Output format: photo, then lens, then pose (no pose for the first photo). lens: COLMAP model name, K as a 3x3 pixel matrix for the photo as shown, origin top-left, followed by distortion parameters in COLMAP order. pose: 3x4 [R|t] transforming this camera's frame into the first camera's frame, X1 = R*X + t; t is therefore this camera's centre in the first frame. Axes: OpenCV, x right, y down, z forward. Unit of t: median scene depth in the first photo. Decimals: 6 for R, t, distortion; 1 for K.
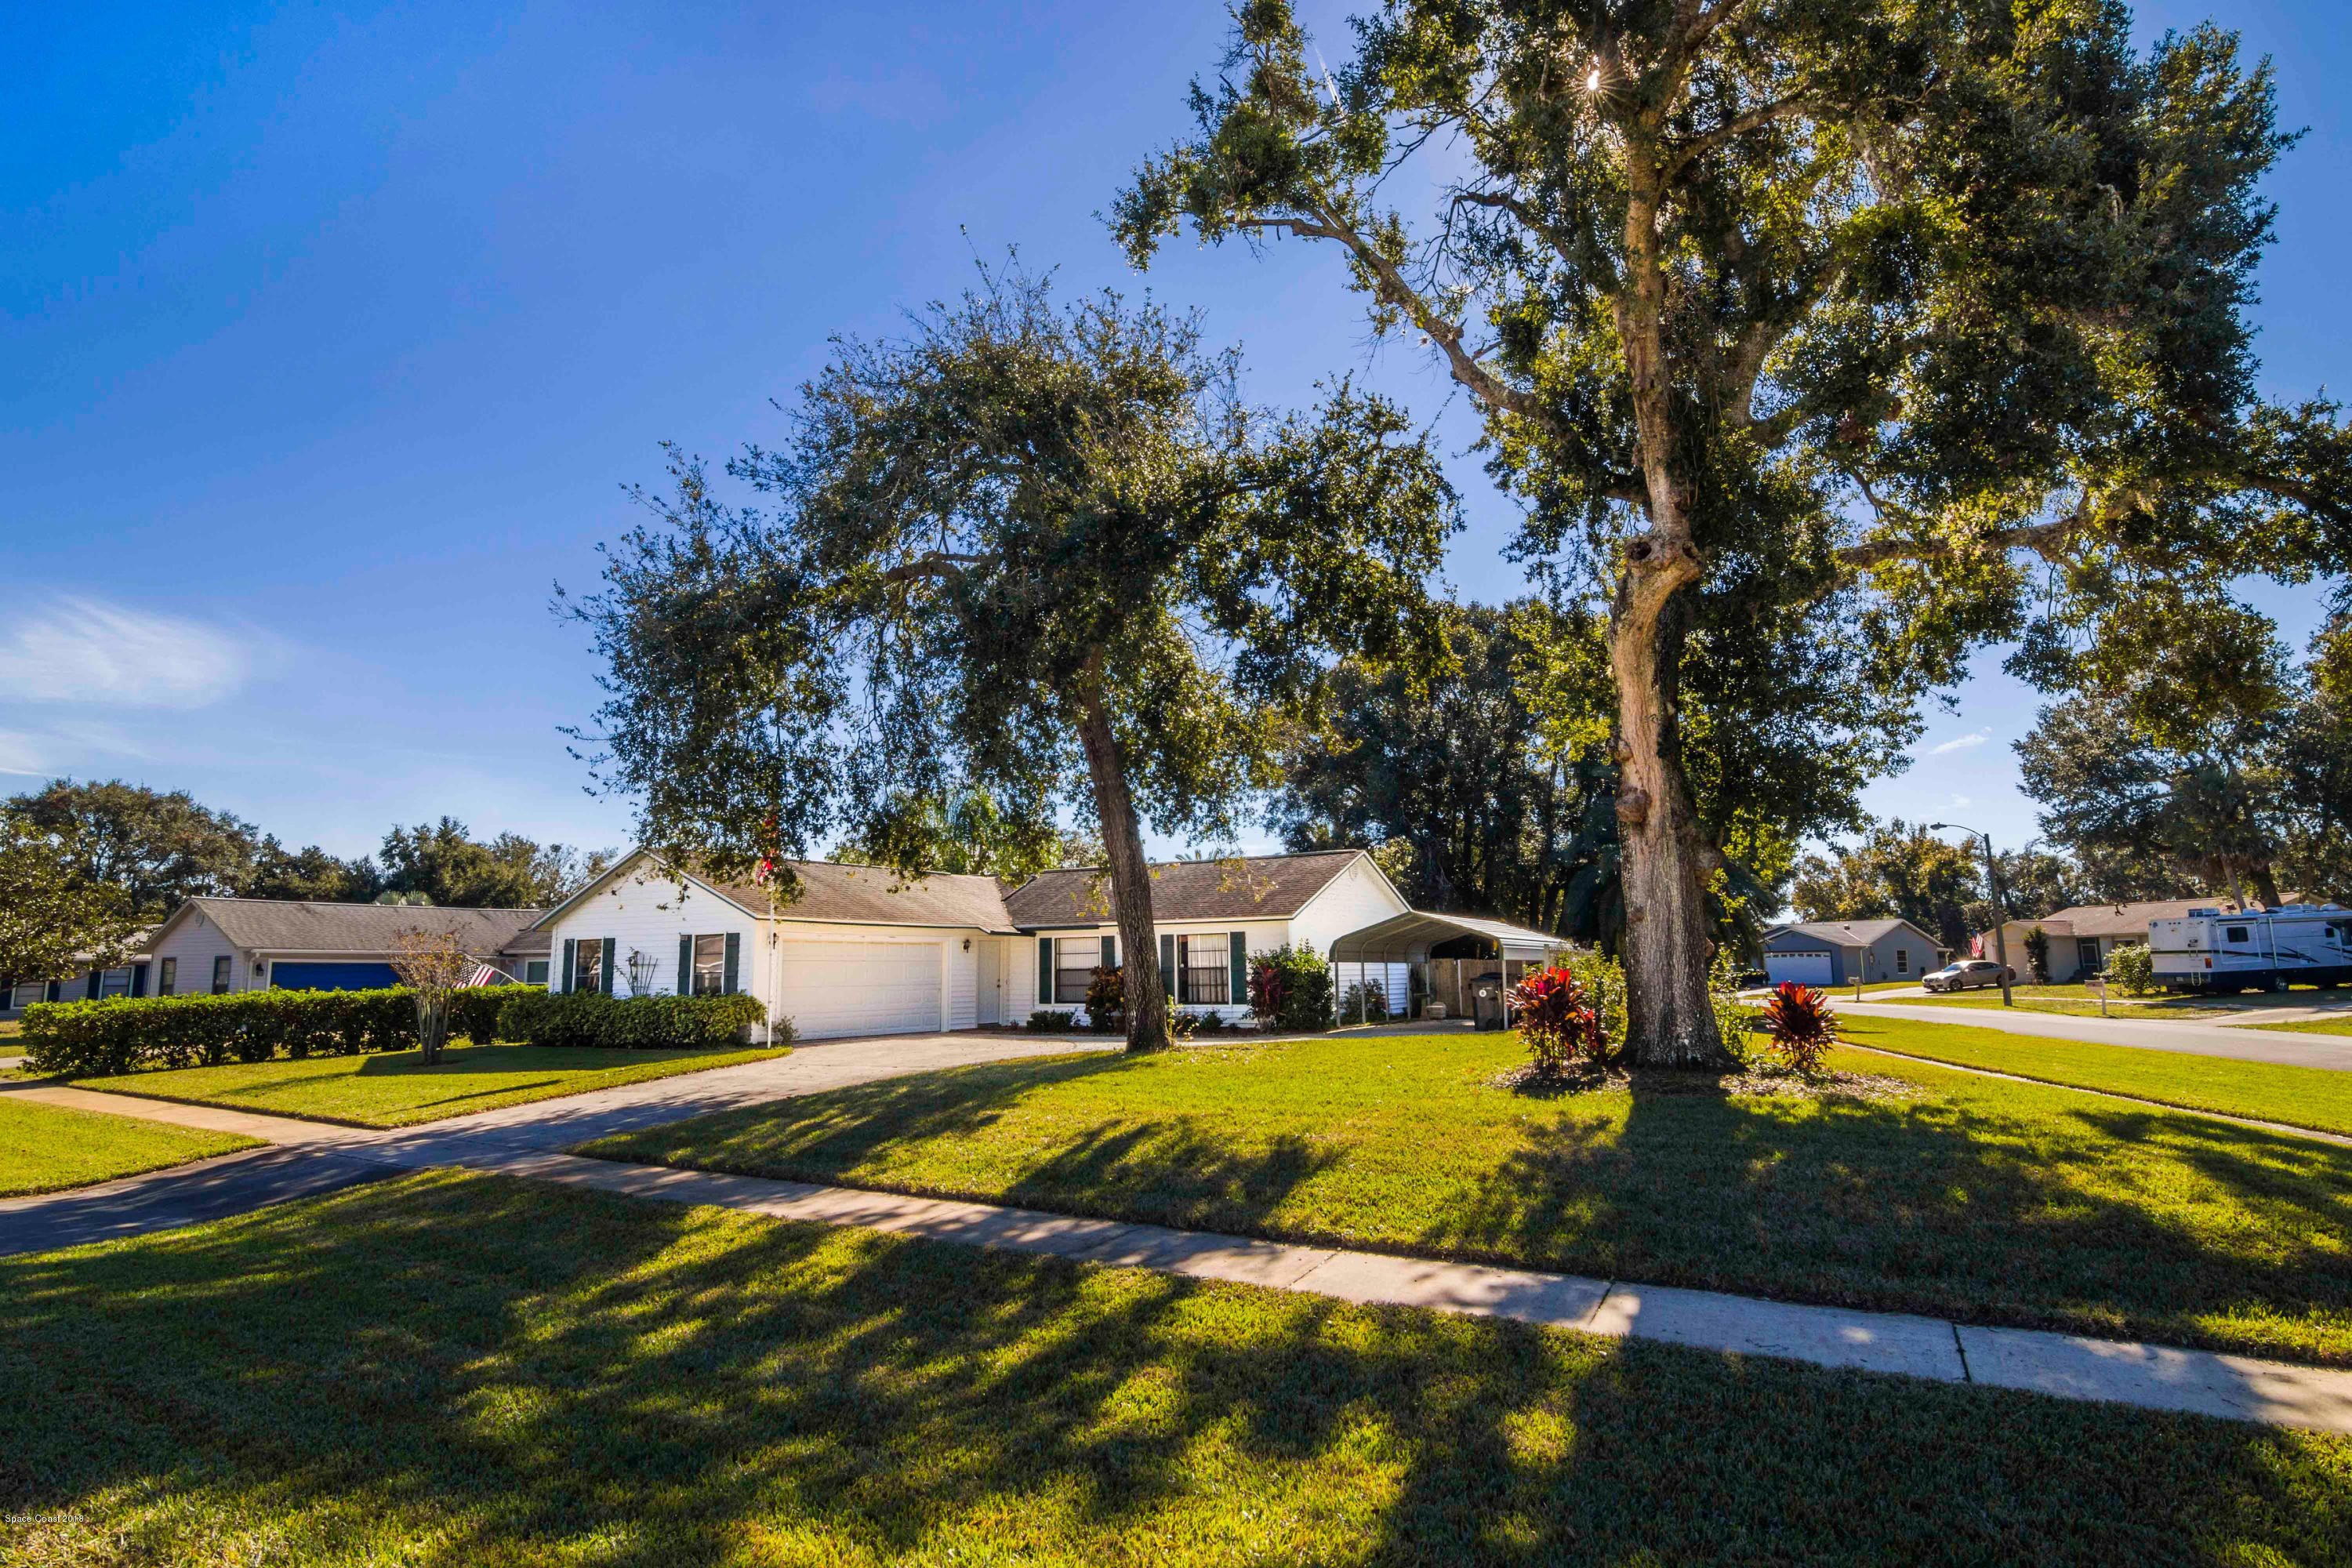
lens RADIAL K [[1200.0, 0, 1176.0], [0, 1200.0, 784.0], [0, 0, 1]] dist [-0.017109, -0.001976]
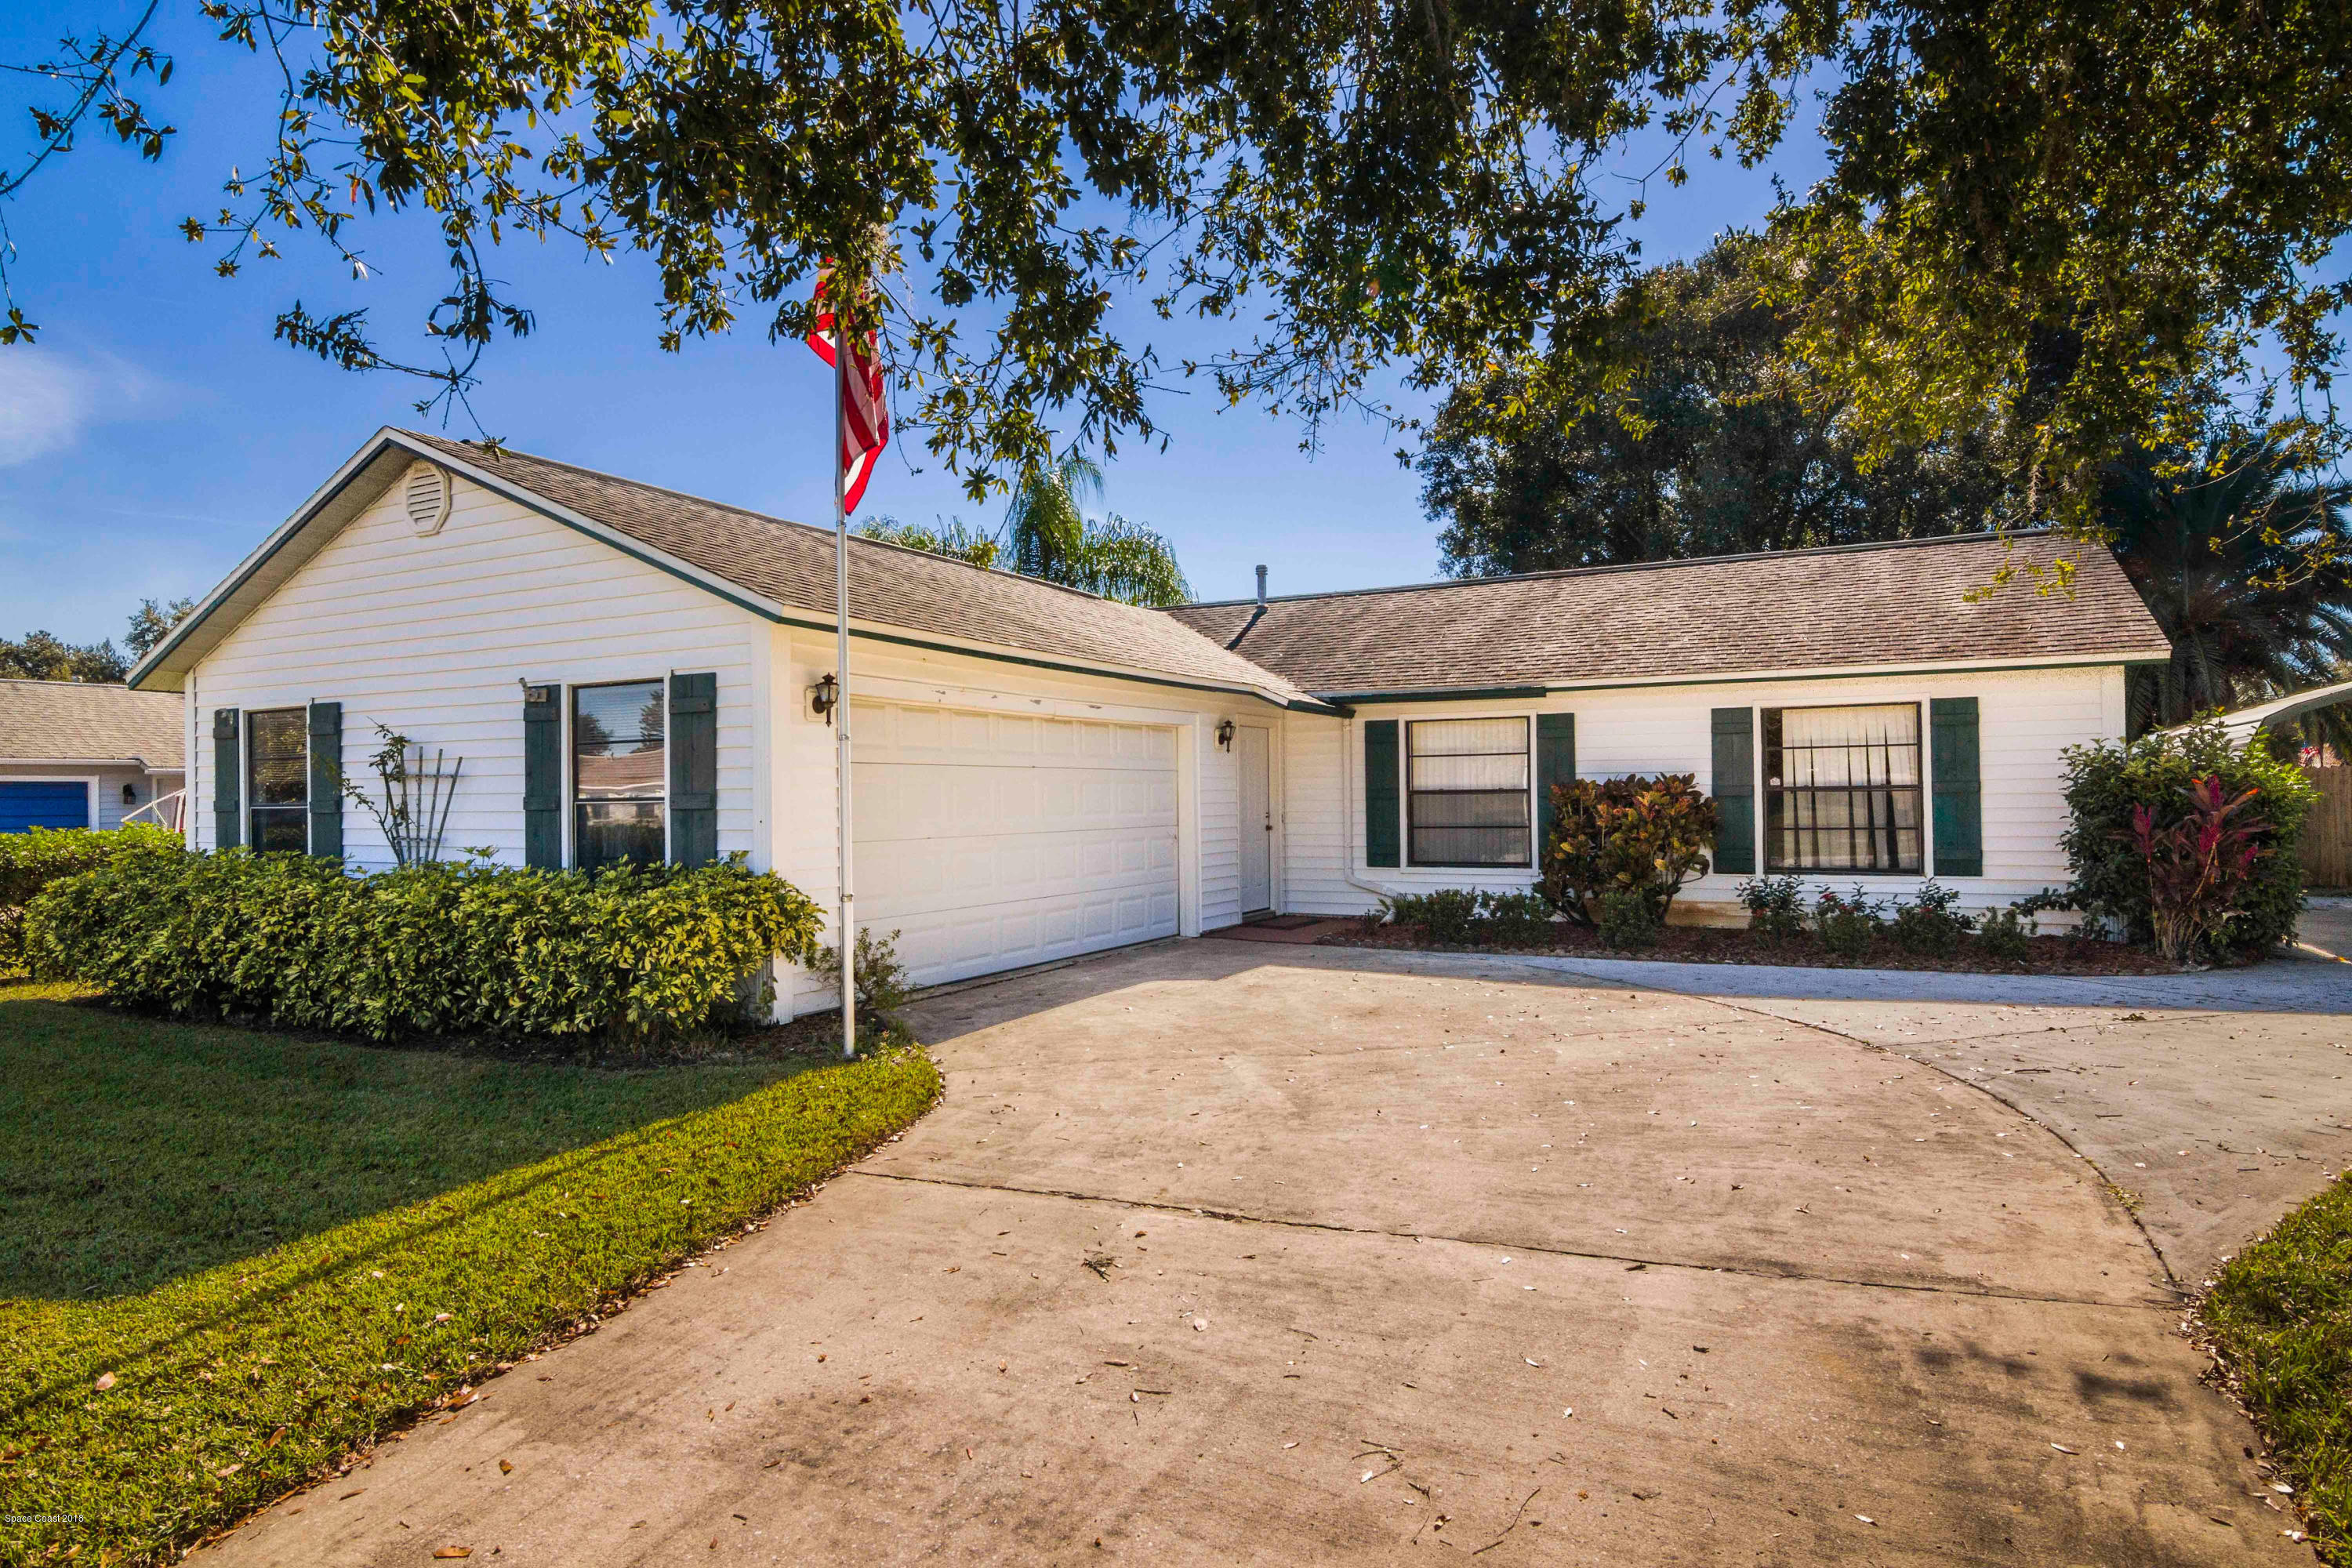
lens RADIAL K [[1304.4, 0, 1176.0], [0, 1304.4, 784.0], [0, 0, 1]] dist [-0.020447, -0.001058]
pose [[0.998272, 0.001230, 0.058745, -0.235842], [-0.009782, 0.989308, 0.145513, 0.091308], [-0.057938, -0.145836, 0.987611, 0.581988]]
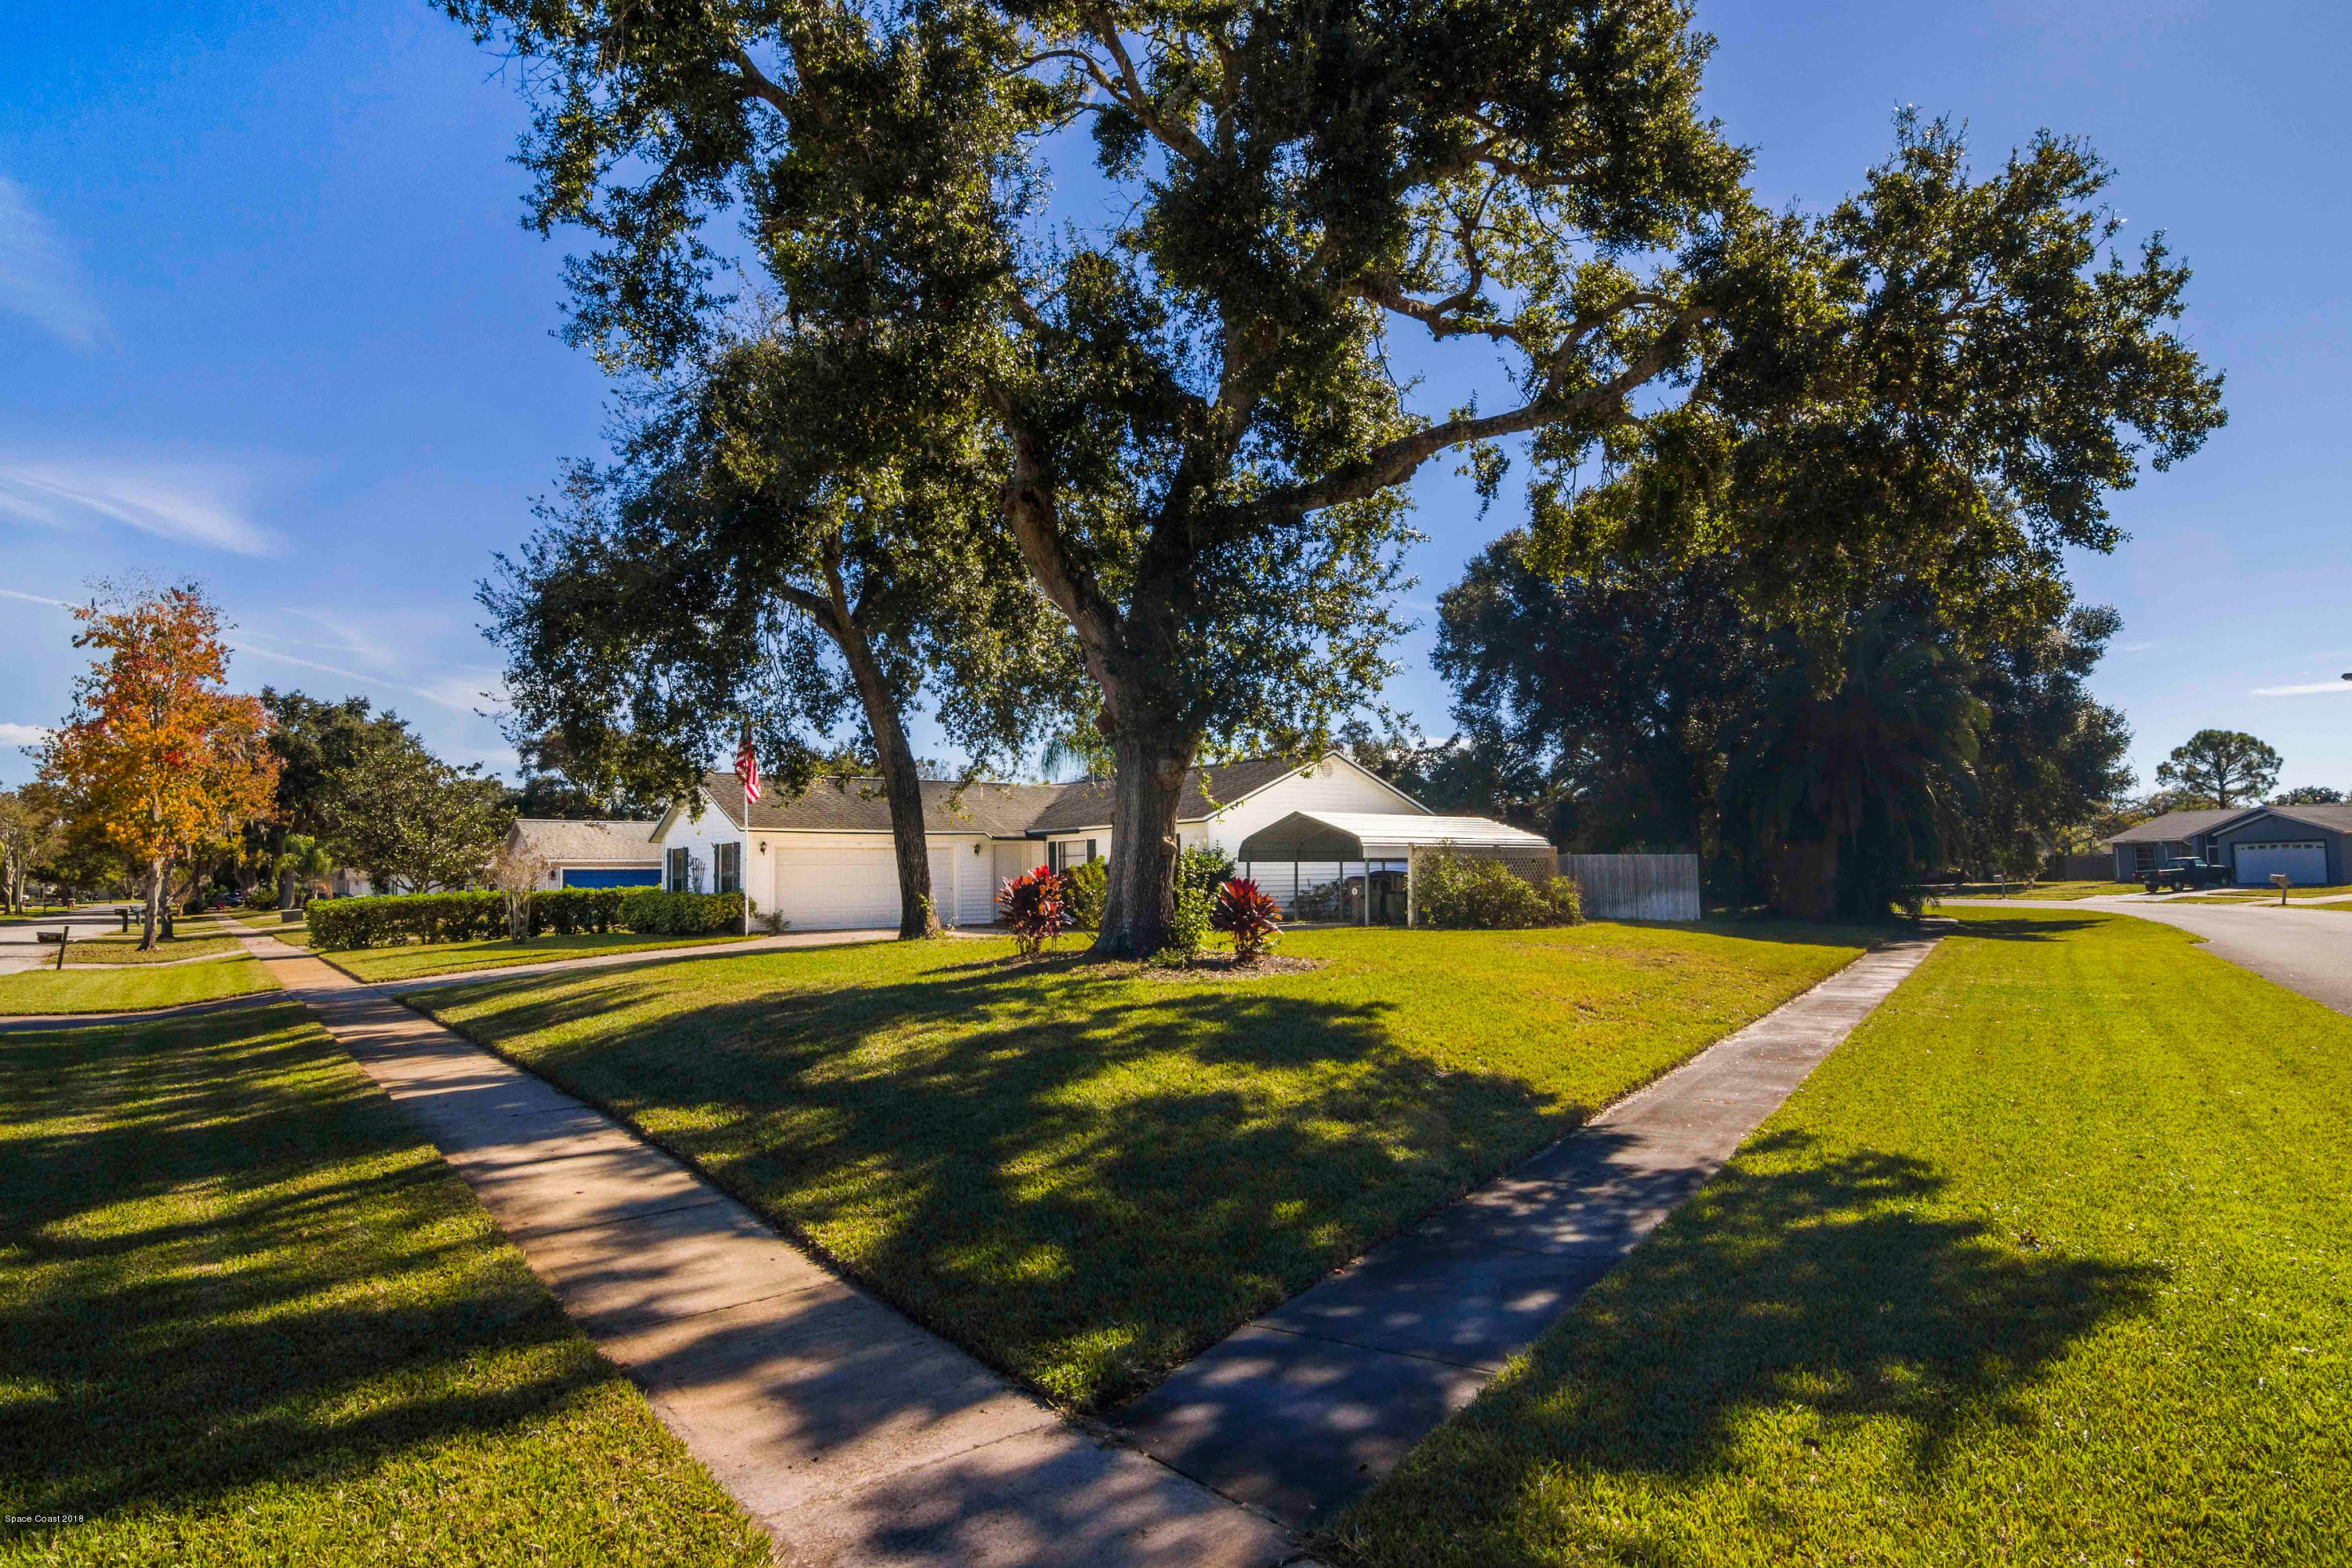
lens RADIAL K [[1304.4, 0, 1176.0], [0, 1304.4, 784.0], [0, 0, 1]] dist [-0.020447, -0.001058]
pose [[0.932758, -0.031784, -0.359099, 0.462043], [0.062013, 0.995404, 0.072974, -0.002166], [0.355130, -0.090336, 0.930442, -0.051703]]
